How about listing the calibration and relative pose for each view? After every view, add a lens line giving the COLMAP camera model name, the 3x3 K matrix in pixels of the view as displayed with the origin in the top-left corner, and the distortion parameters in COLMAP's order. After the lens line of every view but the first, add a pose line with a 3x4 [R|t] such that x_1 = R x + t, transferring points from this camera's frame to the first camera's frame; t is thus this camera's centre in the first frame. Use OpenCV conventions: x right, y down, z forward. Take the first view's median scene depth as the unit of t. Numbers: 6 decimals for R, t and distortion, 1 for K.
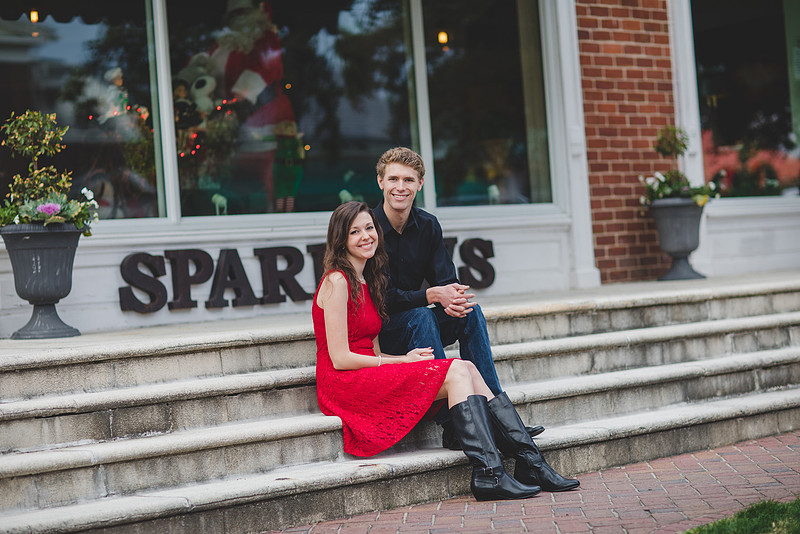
lens RADIAL K [[1878.7, 0, 400.0], [0, 1878.7, 267.0], [0, 0, 1]] dist [-0.059600, -0.745444]
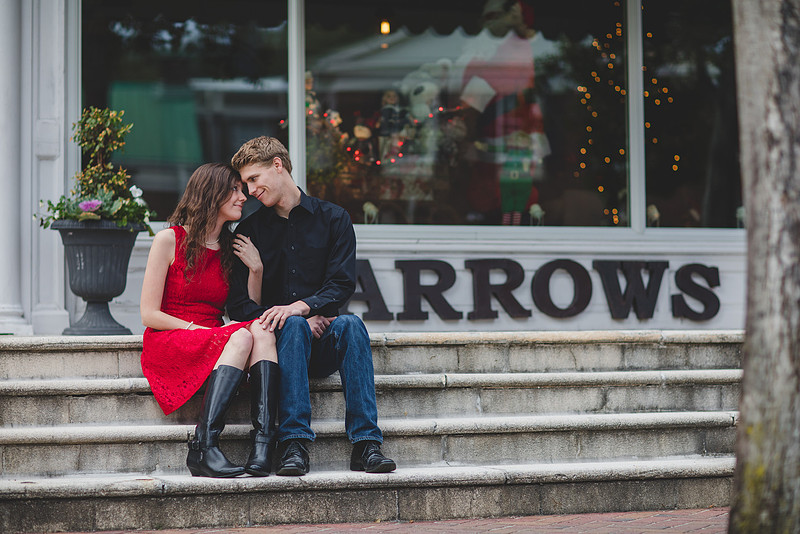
lens RADIAL K [[1878.7, 0, 400.0], [0, 1878.7, 267.0], [0, 0, 1]] dist [-0.059600, -0.745444]
pose [[0.898830, 0.042531, -0.436229, 0.391148], [-0.051830, 0.998611, -0.009432, 0.002537], [0.435222, 0.031087, 0.899786, 0.174368]]
